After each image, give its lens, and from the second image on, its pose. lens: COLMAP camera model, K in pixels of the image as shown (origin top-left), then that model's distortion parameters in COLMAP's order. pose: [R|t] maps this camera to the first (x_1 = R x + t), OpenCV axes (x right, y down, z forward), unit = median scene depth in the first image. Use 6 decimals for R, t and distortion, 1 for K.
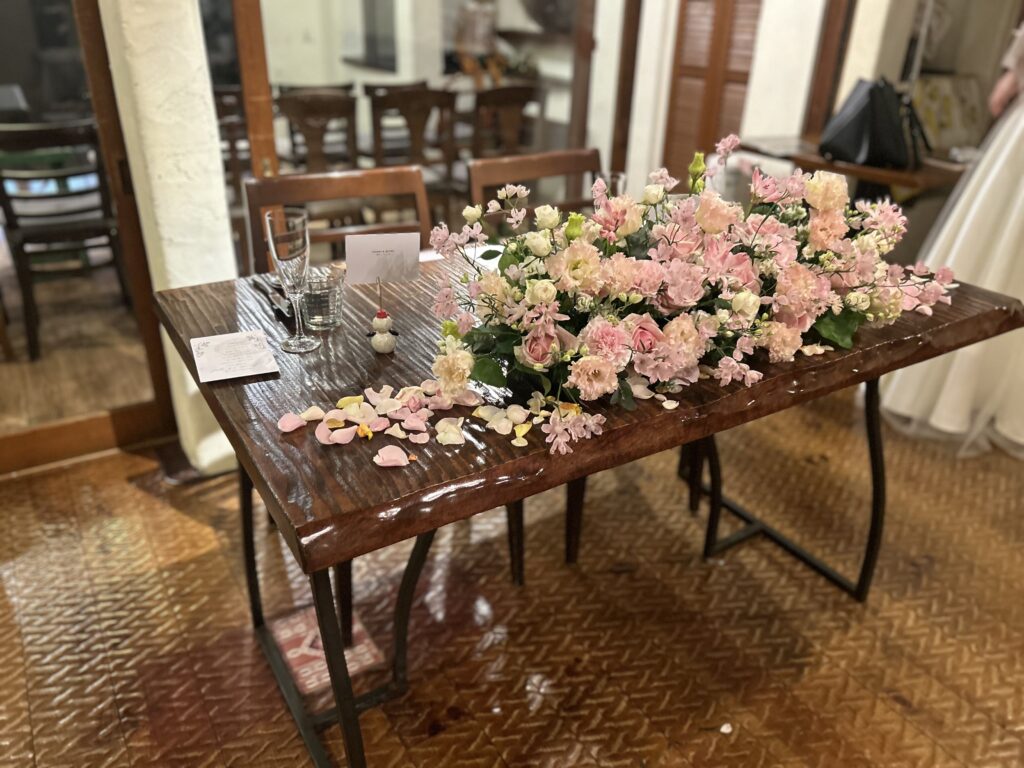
lens RADIAL K [[777.1, 0, 509.1], [0, 777.1, 381.3], [0, 0, 1]] dist [0.036500, -0.001938]
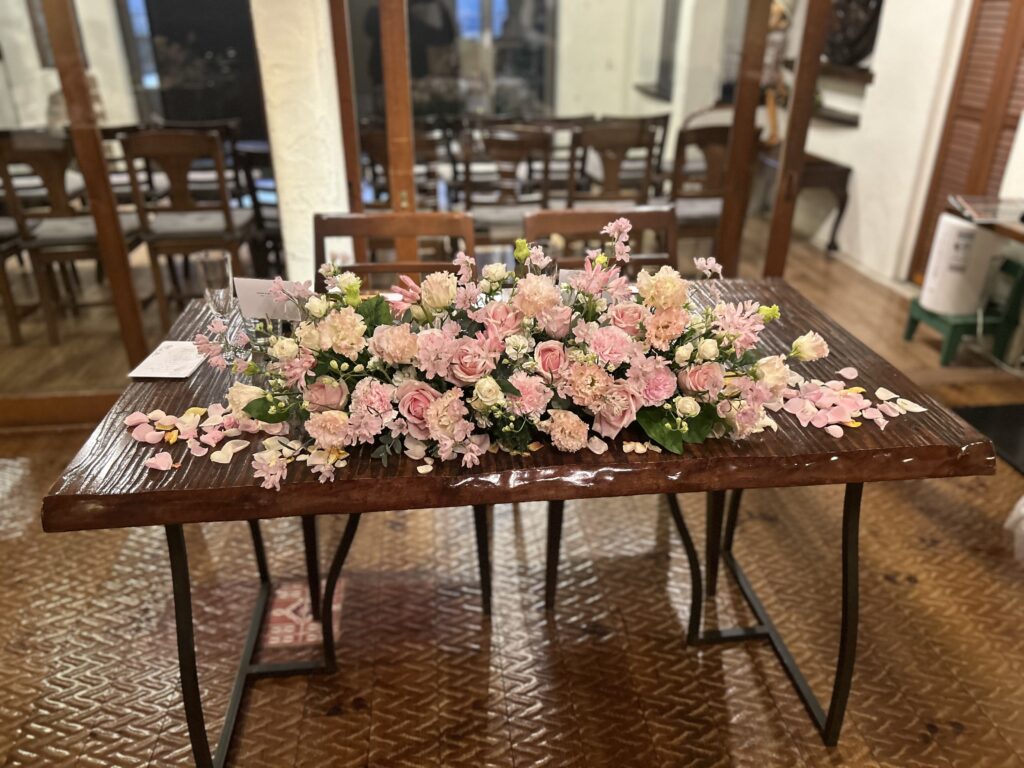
lens RADIAL K [[777.1, 0, 510.2], [0, 777.1, 383.1], [0, 0, 1]] dist [0.036500, -0.001938]
pose [[0.904990, 0.170894, -0.389599, 0.412040], [-0.176496, 0.984063, 0.021671, -0.075956], [0.387094, 0.049150, 0.920729, 0.027148]]
